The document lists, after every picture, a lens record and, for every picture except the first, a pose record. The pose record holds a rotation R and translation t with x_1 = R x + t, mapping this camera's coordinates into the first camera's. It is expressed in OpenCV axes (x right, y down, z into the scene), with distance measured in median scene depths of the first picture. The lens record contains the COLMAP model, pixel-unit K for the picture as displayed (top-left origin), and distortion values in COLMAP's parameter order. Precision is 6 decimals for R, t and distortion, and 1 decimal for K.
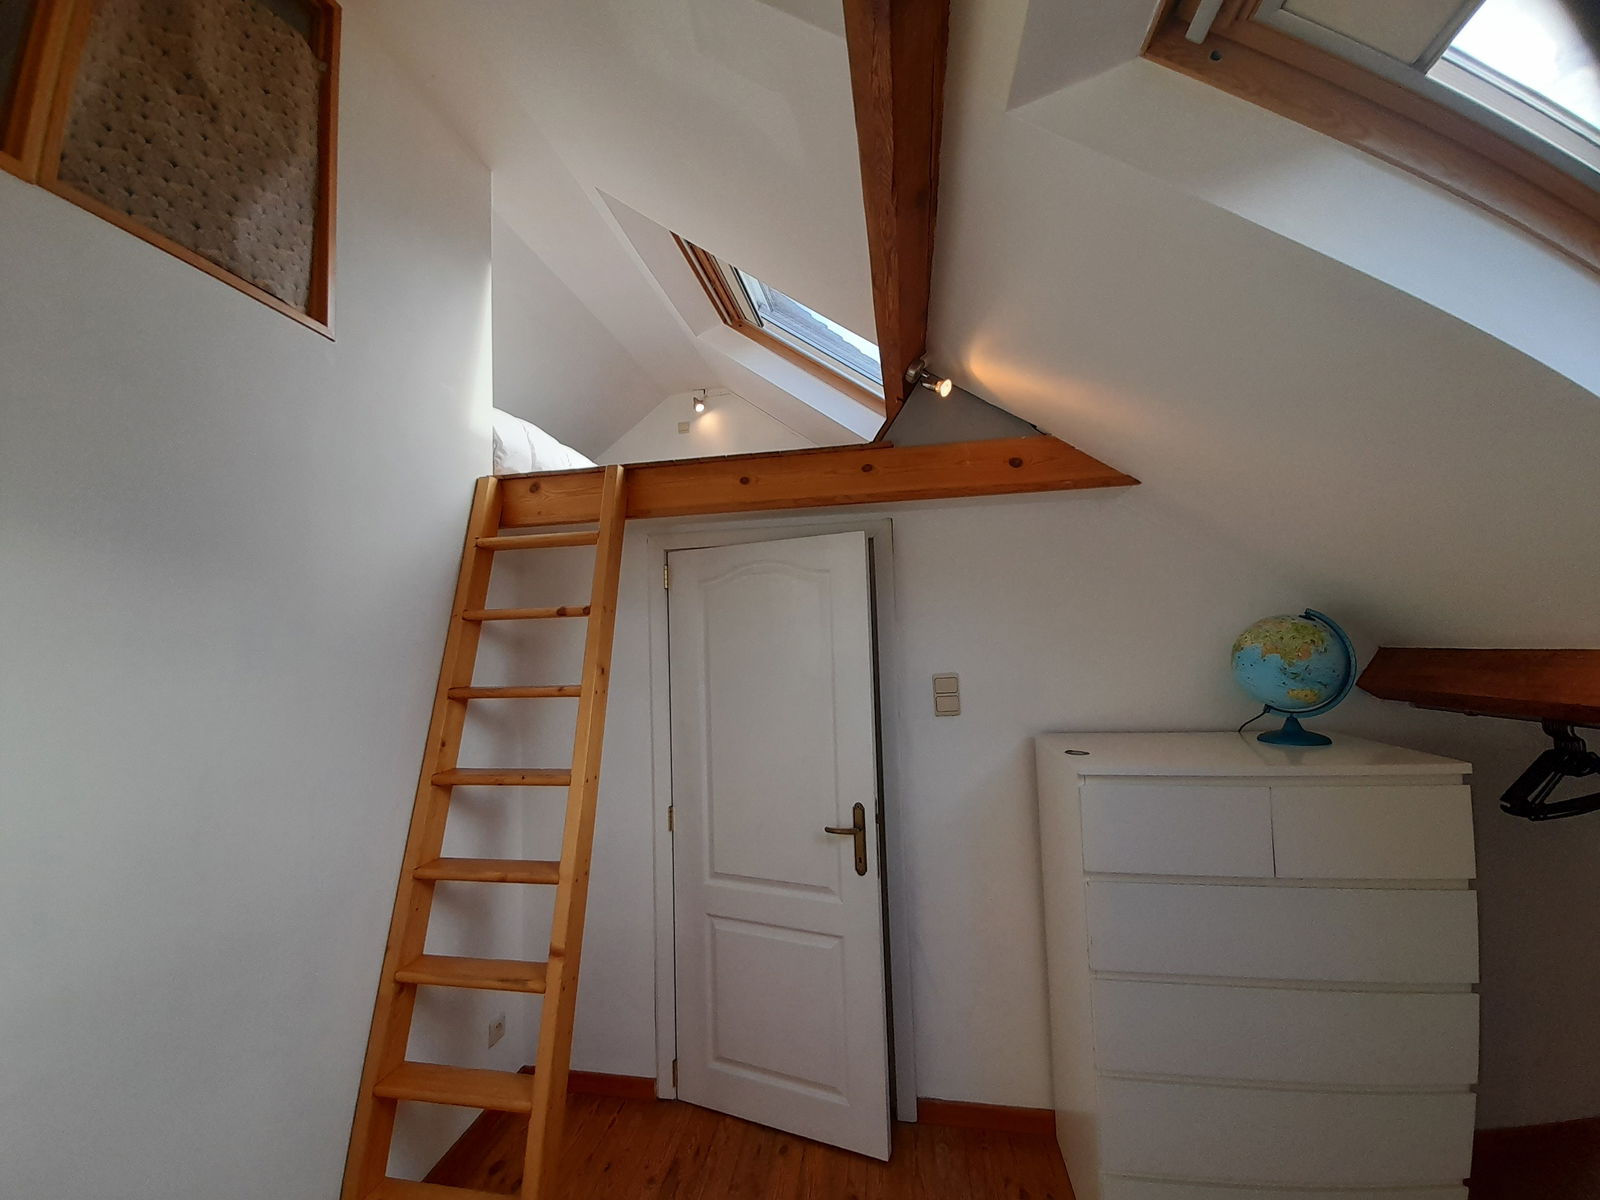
lens RADIAL K [[633.3, 0, 779.0], [0, 633.3, 616.3], [0, 0, 1]] dist [0.024675, -0.021478]
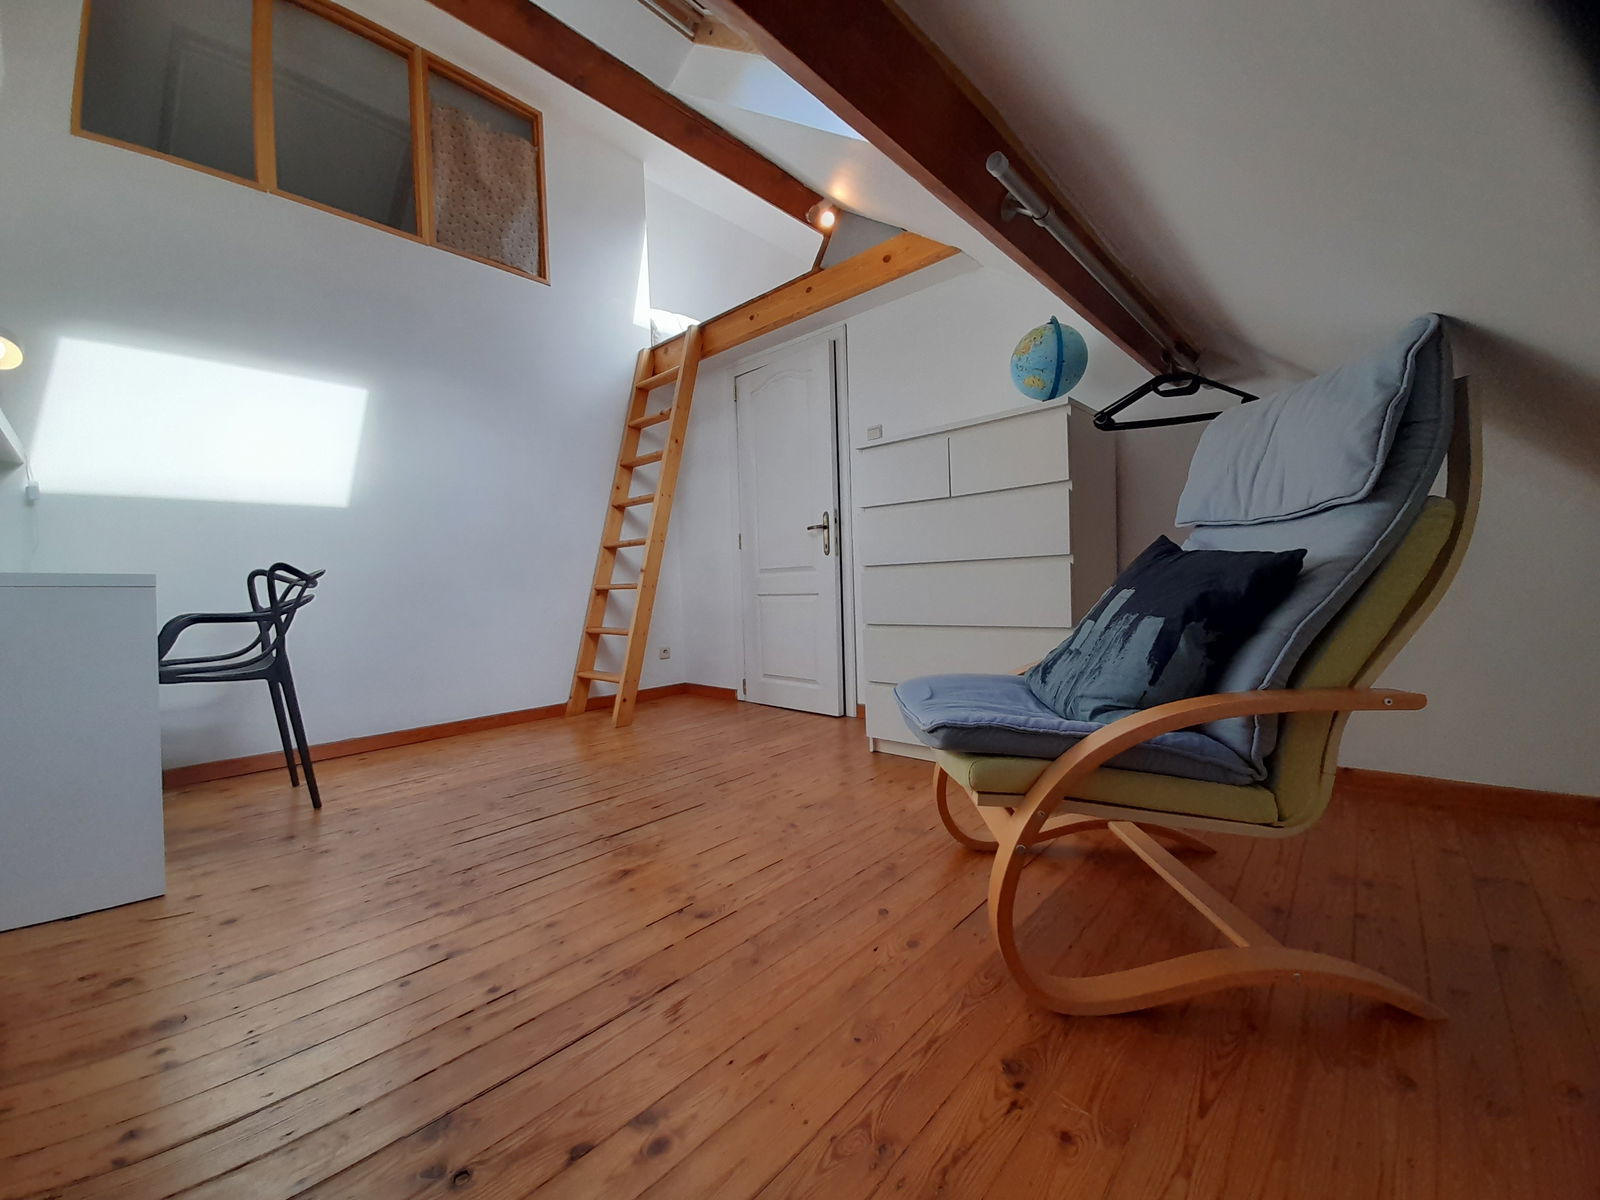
lens RADIAL K [[633.3, 0, 779.0], [0, 633.3, 616.3], [0, 0, 1]] dist [0.024675, -0.021478]
pose [[0.839675, 0.031411, -0.542180, 1.016944], [0.033708, 0.993387, 0.109755, 0.411660], [0.542042, -0.110434, 0.833064, -0.439940]]
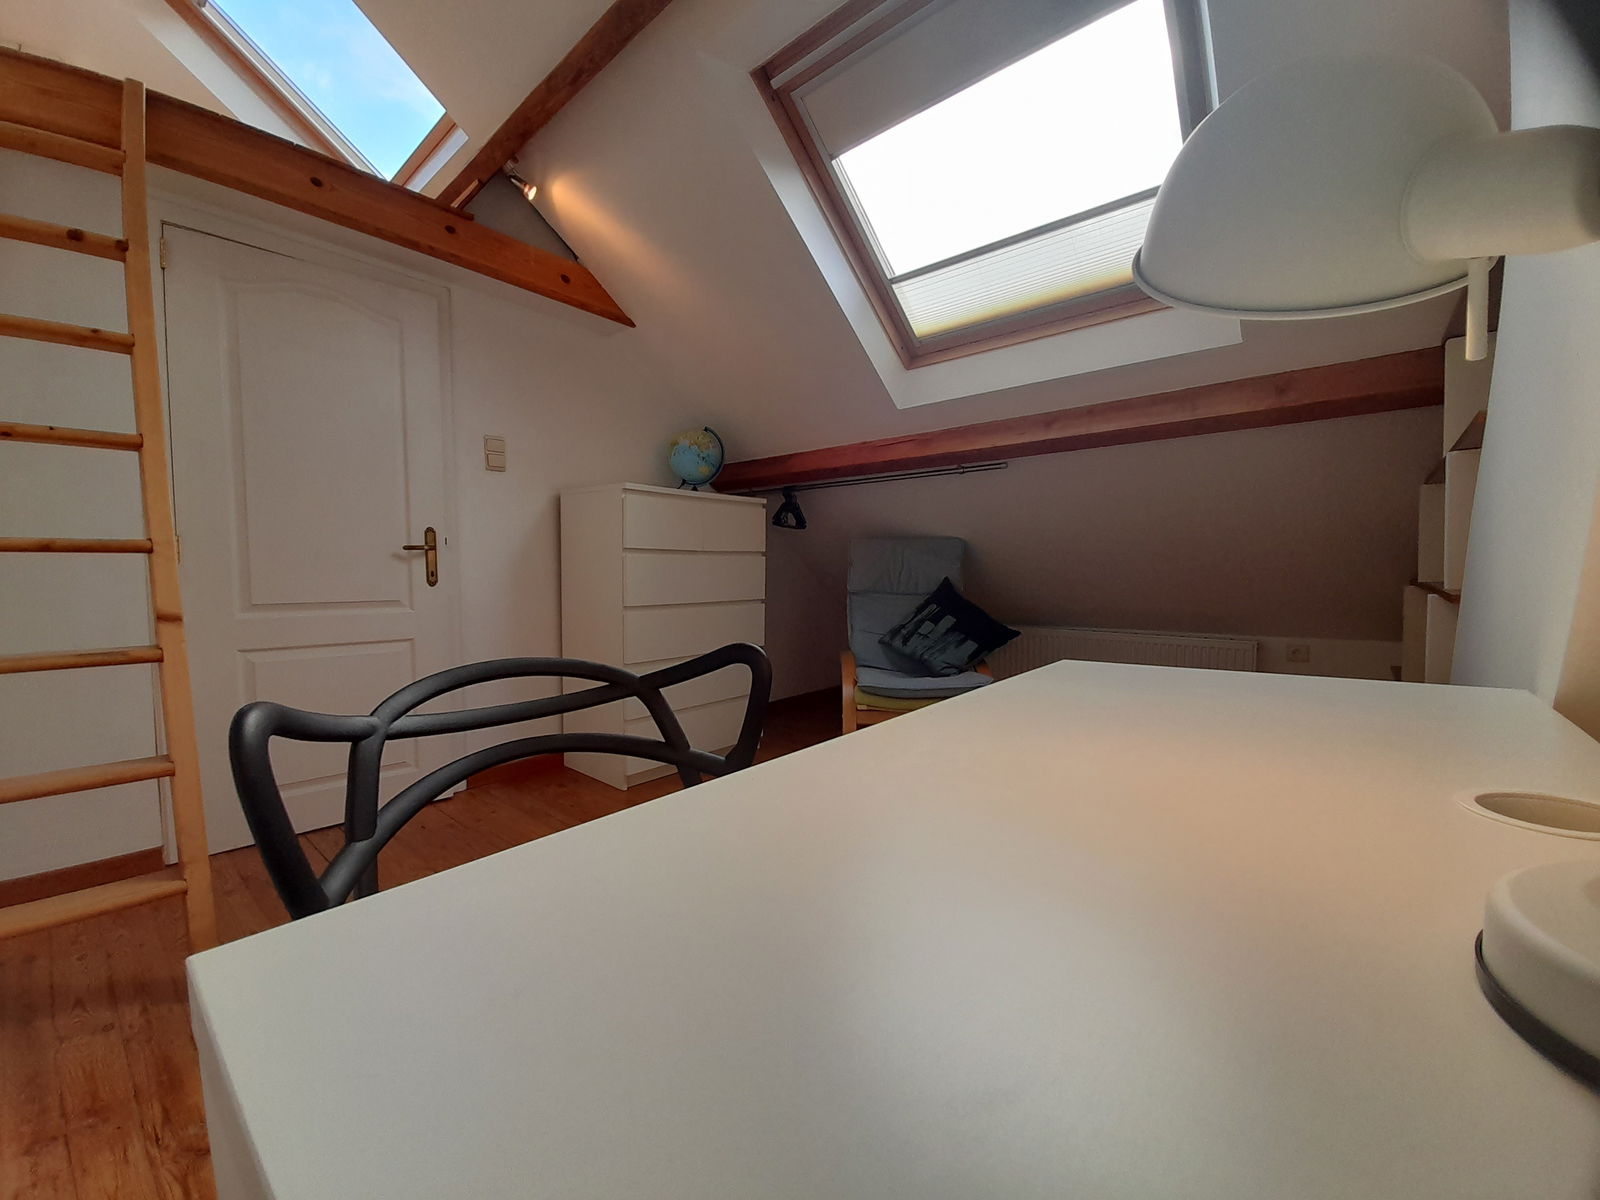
lens RADIAL K [[633.3, 0, 779.0], [0, 633.3, 616.3], [0, 0, 1]] dist [0.024675, -0.021478]
pose [[0.512326, -0.024537, 0.858441, -0.605782], [-0.063558, 0.995767, 0.066394, 0.371371], [-0.856436, -0.088577, 0.508598, -0.153654]]
